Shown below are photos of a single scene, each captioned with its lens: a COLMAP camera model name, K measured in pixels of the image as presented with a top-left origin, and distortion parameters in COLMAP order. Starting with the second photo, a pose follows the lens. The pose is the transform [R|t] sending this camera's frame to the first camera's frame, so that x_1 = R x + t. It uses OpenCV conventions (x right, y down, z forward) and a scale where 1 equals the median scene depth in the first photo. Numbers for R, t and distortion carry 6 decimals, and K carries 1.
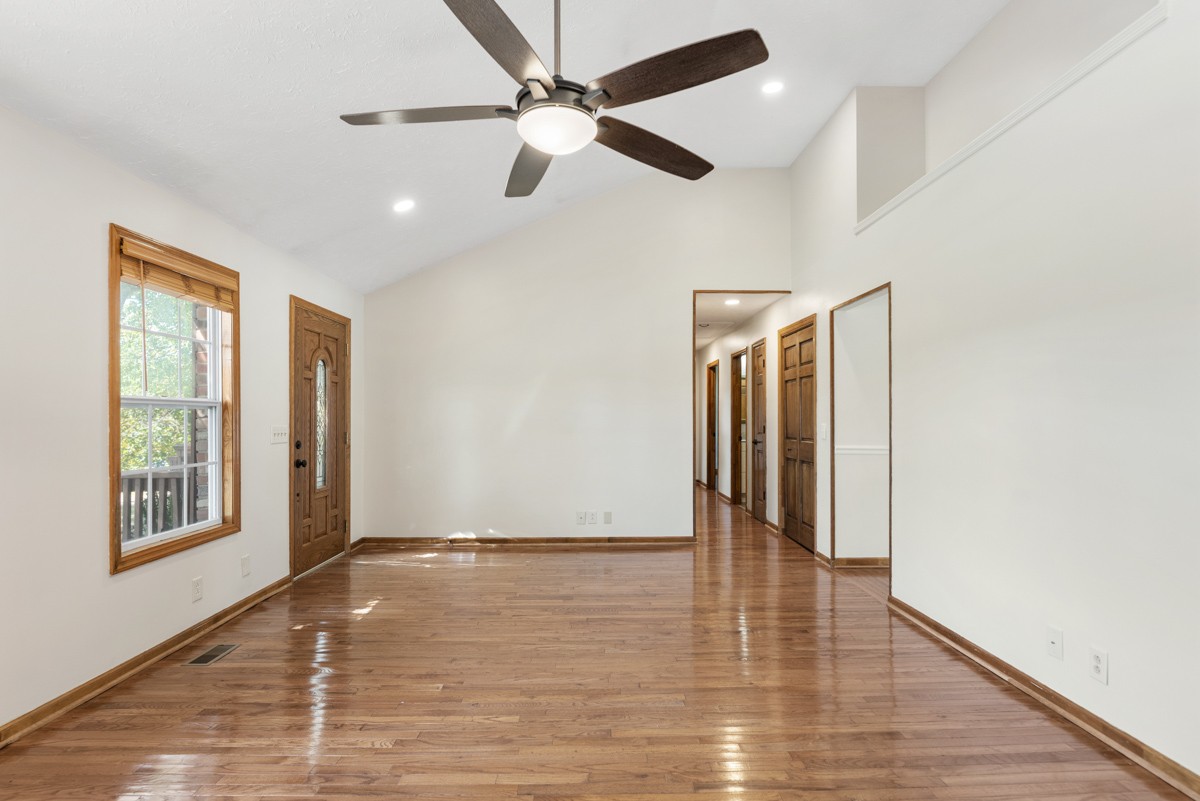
lens RADIAL K [[597.4, 0, 602.9], [0, 597.4, 406.9], [0, 0, 1]] dist [0.000724, -0.000036]
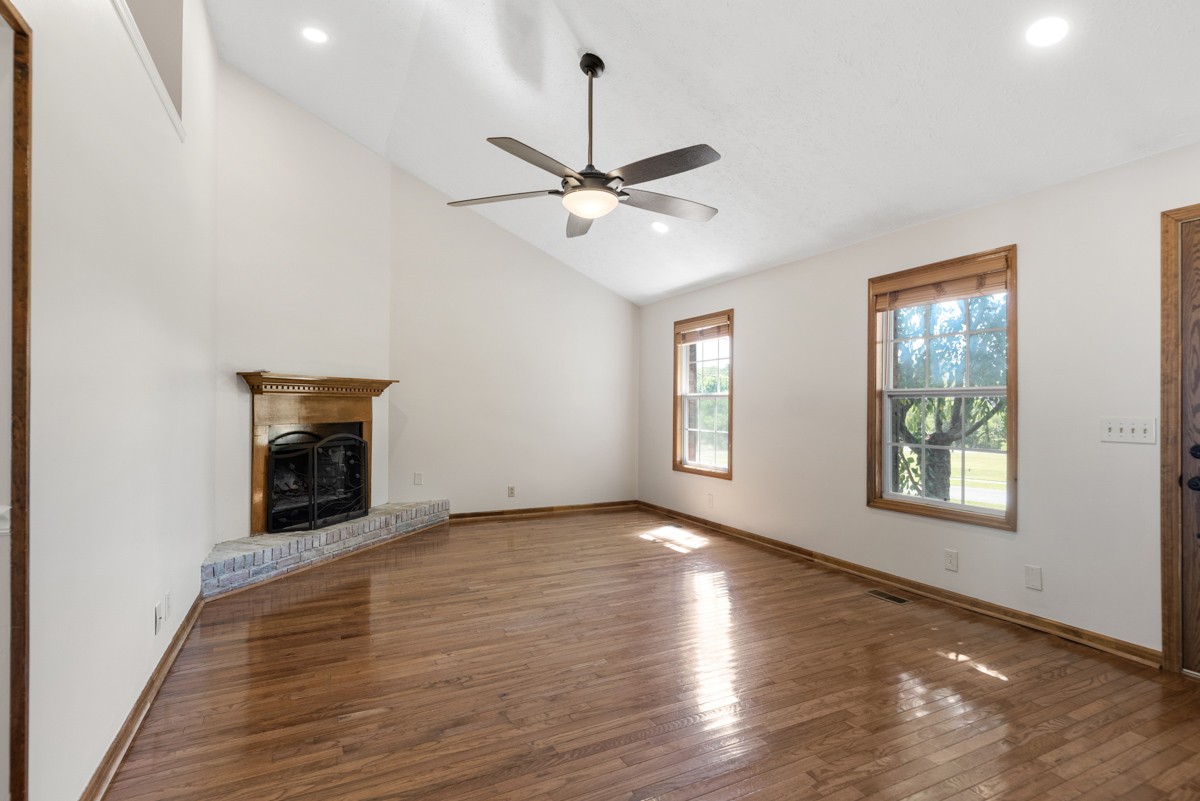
lens RADIAL K [[597.4, 0, 602.9], [0, 597.4, 406.9], [0, 0, 1]] dist [0.000724, -0.000036]
pose [[-0.904529, 0.001594, -0.426409, 0.437601], [0.005525, 0.999953, -0.007981, 0.030573], [0.426376, -0.009575, -0.904495, 2.010707]]
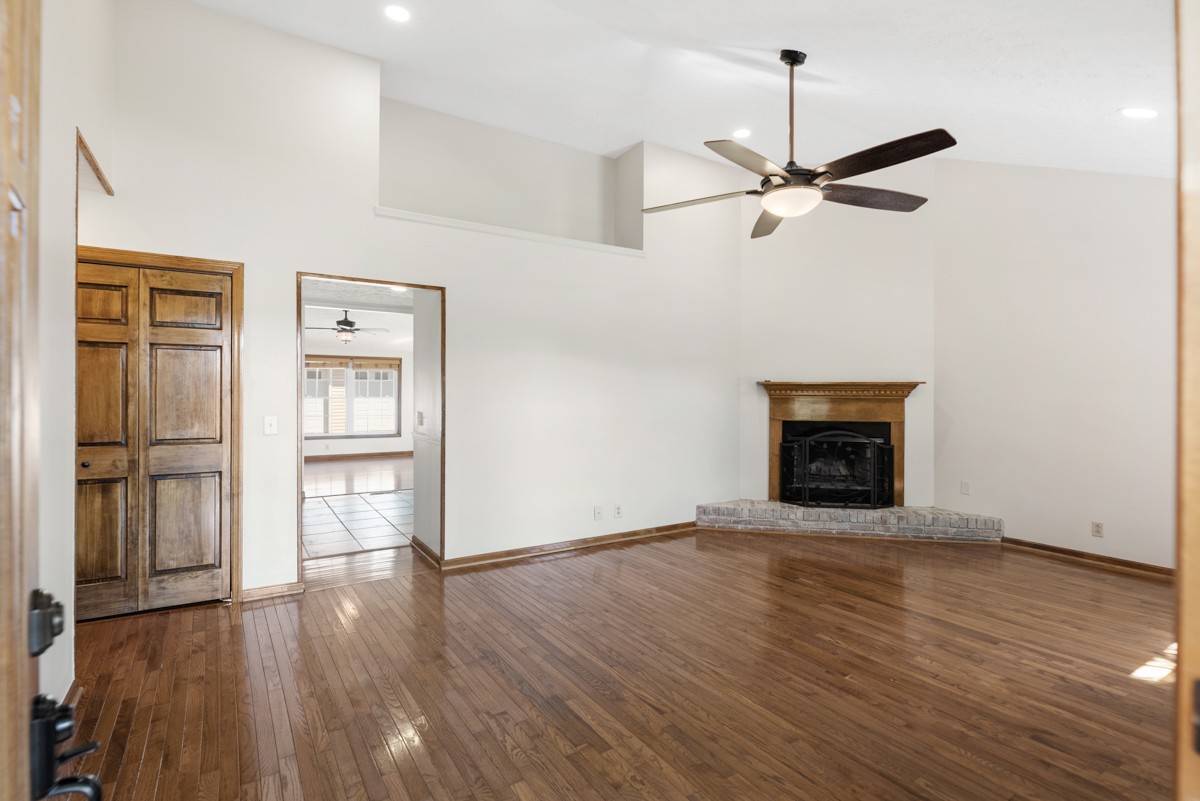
lens RADIAL K [[577.7, 0, 597.6], [0, 577.7, 419.0], [0, 0, 1]] dist [-0.017275, -0.000338]
pose [[-0.517618, -0.038845, 0.854730, -0.835311], [-0.018071, 0.999242, 0.034469, -0.001249], [-0.855421, 0.002397, -0.517928, 1.794257]]
